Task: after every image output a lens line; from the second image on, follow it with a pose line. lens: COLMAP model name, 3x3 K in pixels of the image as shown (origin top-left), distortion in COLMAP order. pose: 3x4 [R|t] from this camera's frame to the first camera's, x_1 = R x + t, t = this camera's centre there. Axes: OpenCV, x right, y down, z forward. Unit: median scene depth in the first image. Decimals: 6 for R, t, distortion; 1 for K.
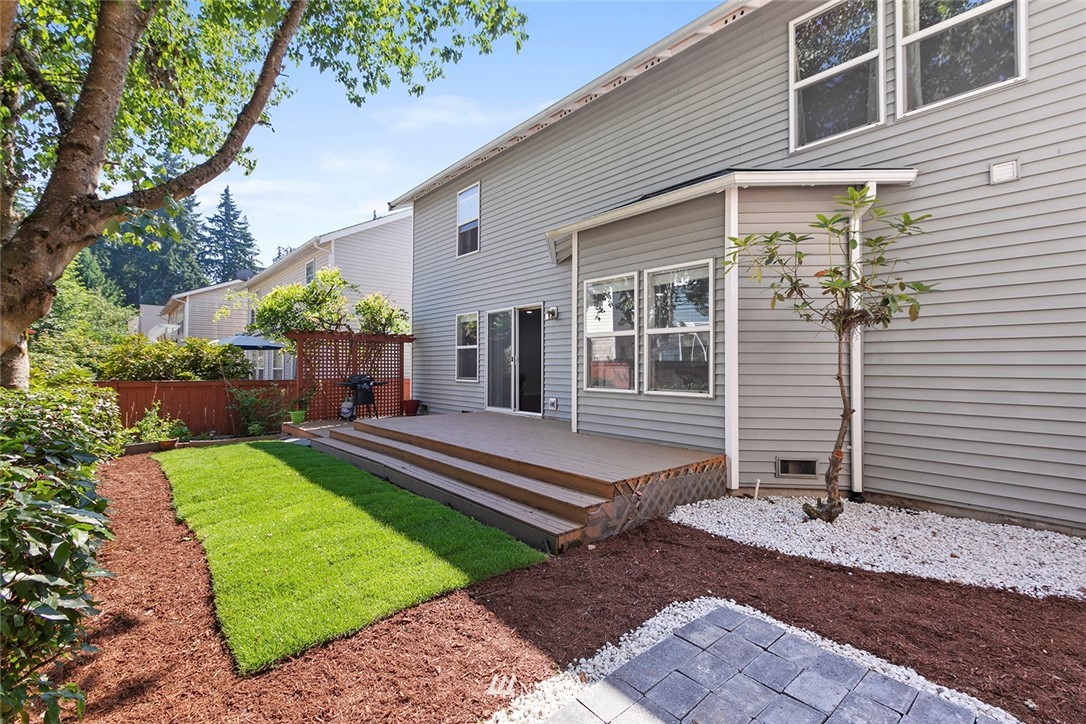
lens RADIAL K [[487.3, 0, 546.2], [0, 487.3, 357.7], [0, 0, 1]] dist [0.005106, -0.002513]
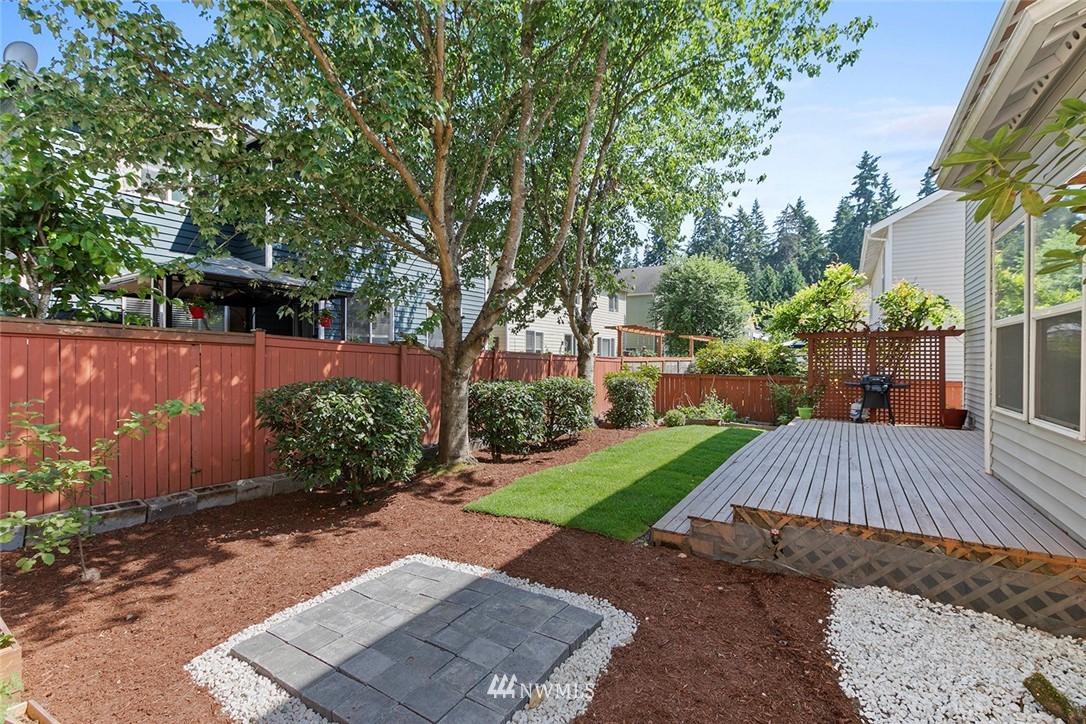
lens RADIAL K [[487.3, 0, 544.7], [0, 487.3, 362.1], [0, 0, 1]] dist [0.005106, -0.002513]
pose [[0.280357, 0.009443, -0.959849, 0.327730], [0.011492, 0.999847, 0.013193, -0.008728], [0.959827, -0.014729, 0.280205, 0.152830]]
